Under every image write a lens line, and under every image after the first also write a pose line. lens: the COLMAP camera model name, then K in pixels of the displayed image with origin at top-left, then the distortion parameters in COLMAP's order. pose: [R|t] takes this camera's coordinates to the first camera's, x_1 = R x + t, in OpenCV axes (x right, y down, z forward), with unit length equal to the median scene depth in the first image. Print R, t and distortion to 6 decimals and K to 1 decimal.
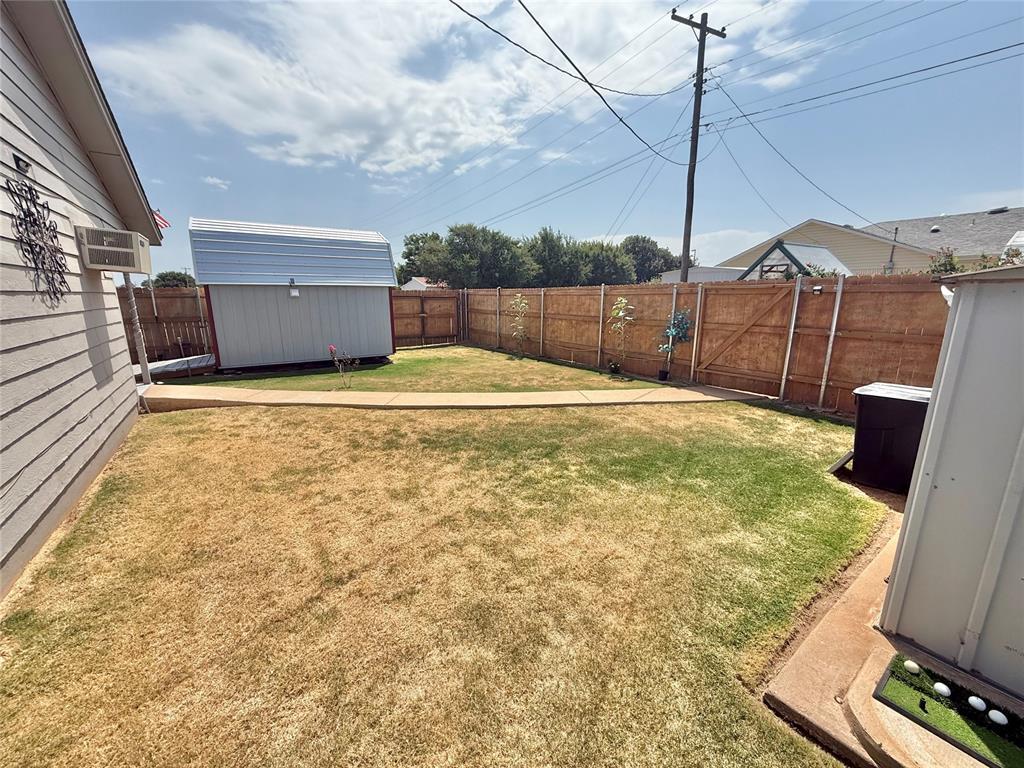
lens RADIAL K [[410.2, 0, 512.0], [0, 410.2, 384.0], [0, 0, 1]] dist [0.002484, 0.000100]
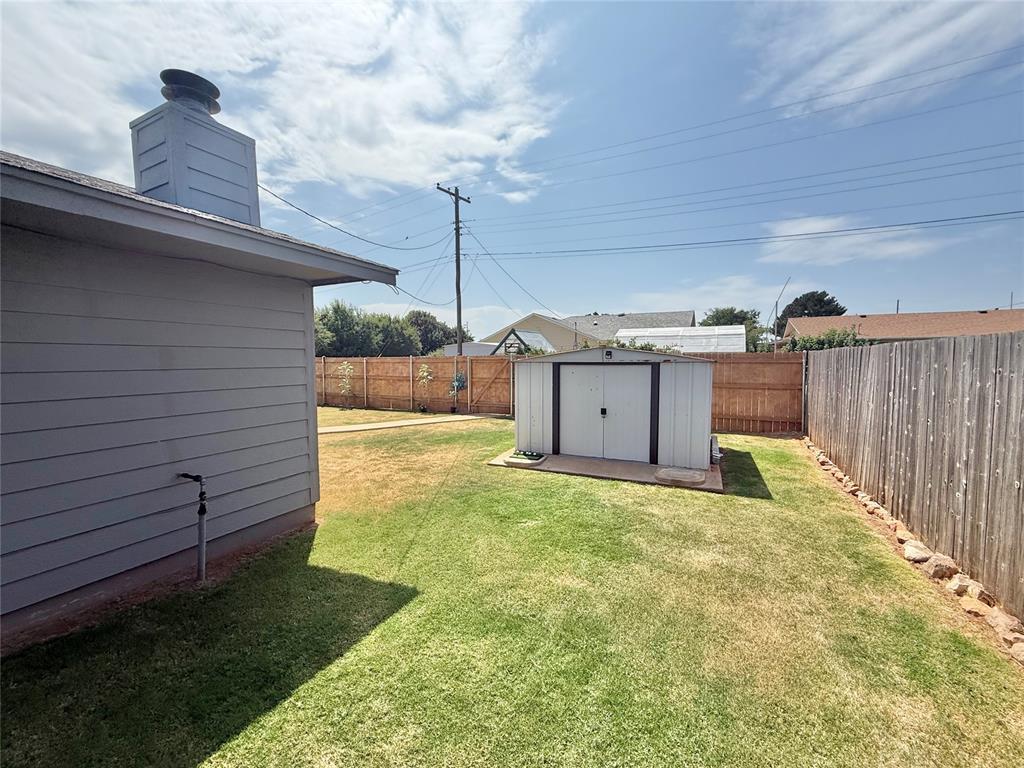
lens RADIAL K [[410.2, 0, 512.0], [0, 410.2, 384.0], [0, 0, 1]] dist [0.002484, 0.000100]
pose [[0.872351, -0.028584, 0.488043, -0.047462], [0.103650, 0.986408, -0.127497, 0.023070], [-0.477766, 0.161808, 0.863457, -0.117708]]
